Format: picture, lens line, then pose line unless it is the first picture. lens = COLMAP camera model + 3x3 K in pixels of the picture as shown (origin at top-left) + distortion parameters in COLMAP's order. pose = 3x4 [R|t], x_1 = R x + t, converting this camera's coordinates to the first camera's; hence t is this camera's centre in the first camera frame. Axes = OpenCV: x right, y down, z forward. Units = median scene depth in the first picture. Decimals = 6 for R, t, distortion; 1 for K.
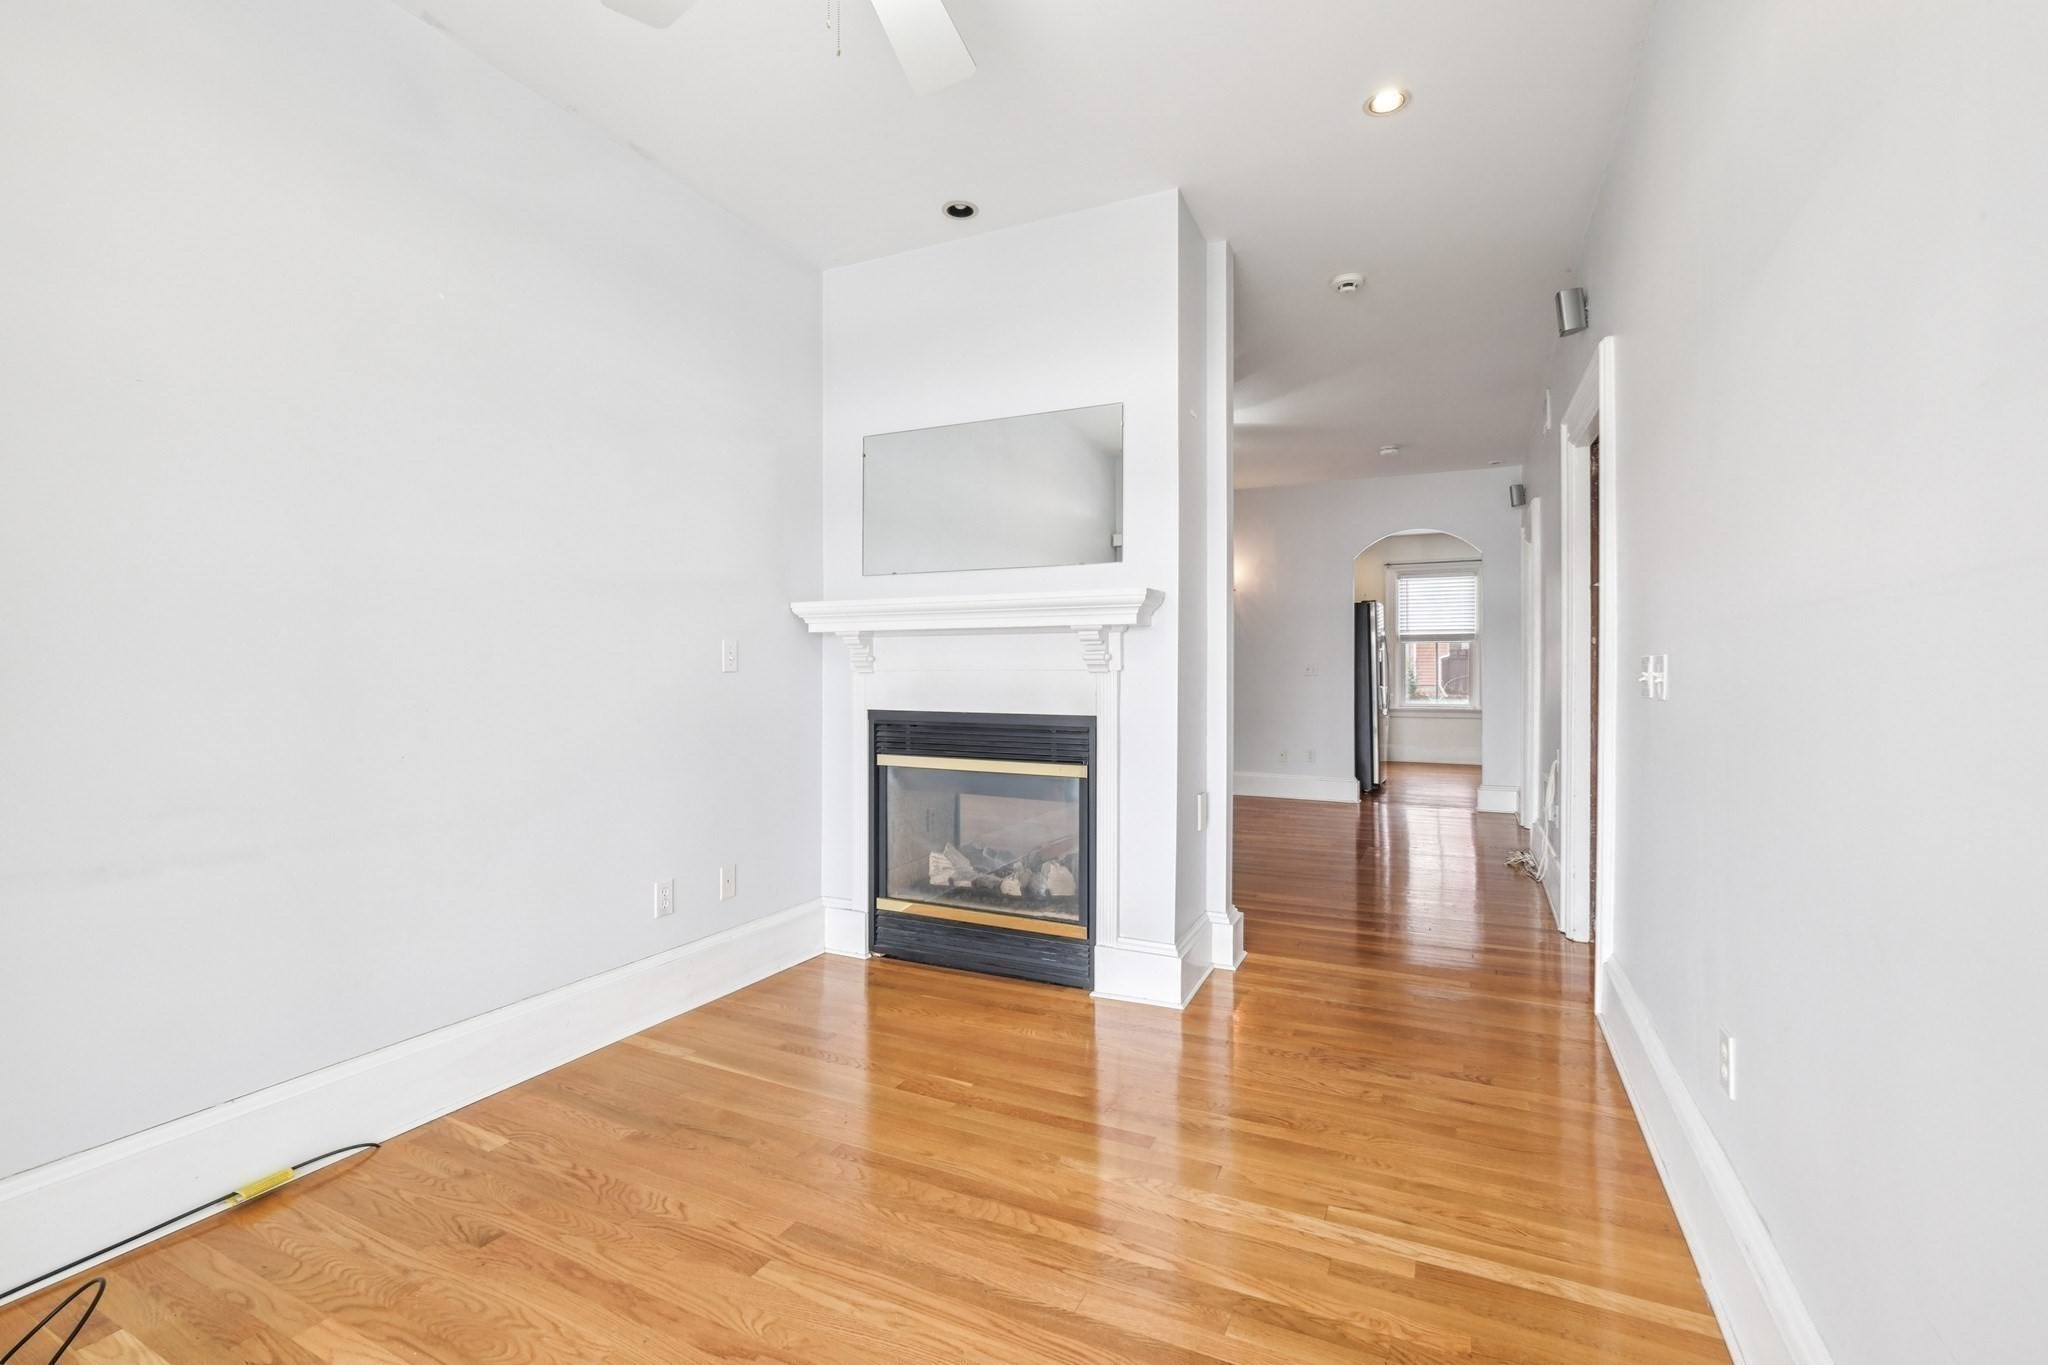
lens RADIAL K [[898.4, 0, 1025.2], [0, 898.4, 678.8], [0, 0, 1]] dist [-0.002803, -0.000796]
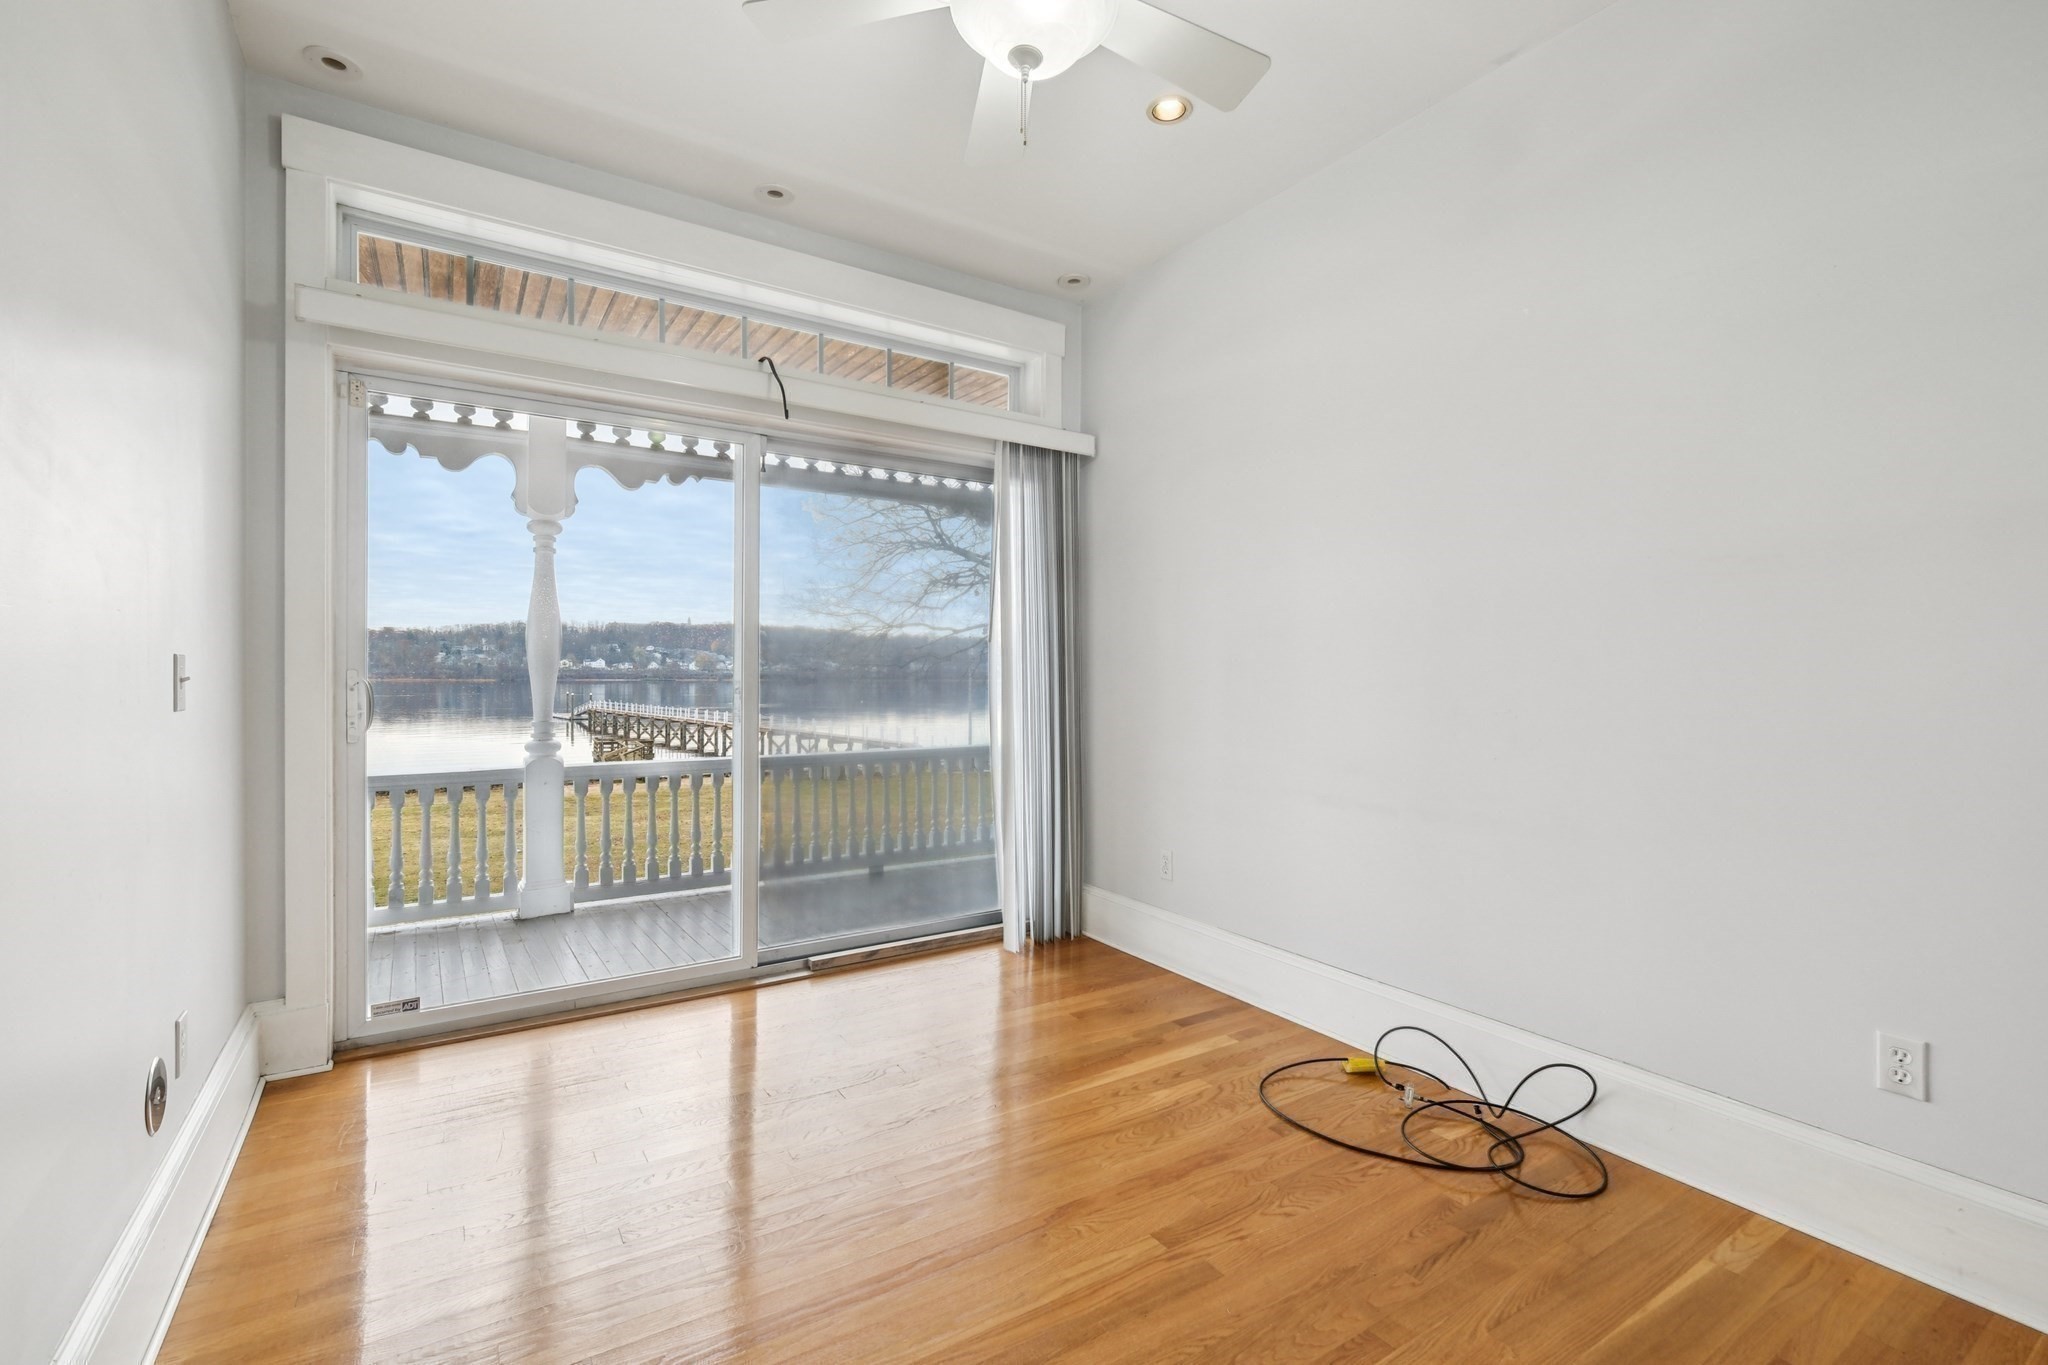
lens RADIAL K [[898.4, 0, 1027.5], [0, 898.4, 677.5], [0, 0, 1]] dist [-0.002803, -0.000796]
pose [[-0.524434, -0.011879, -0.851369, 0.624188], [-0.010354, 0.999918, -0.007573, 0.008229], [0.851388, 0.004843, -0.524513, 1.291532]]
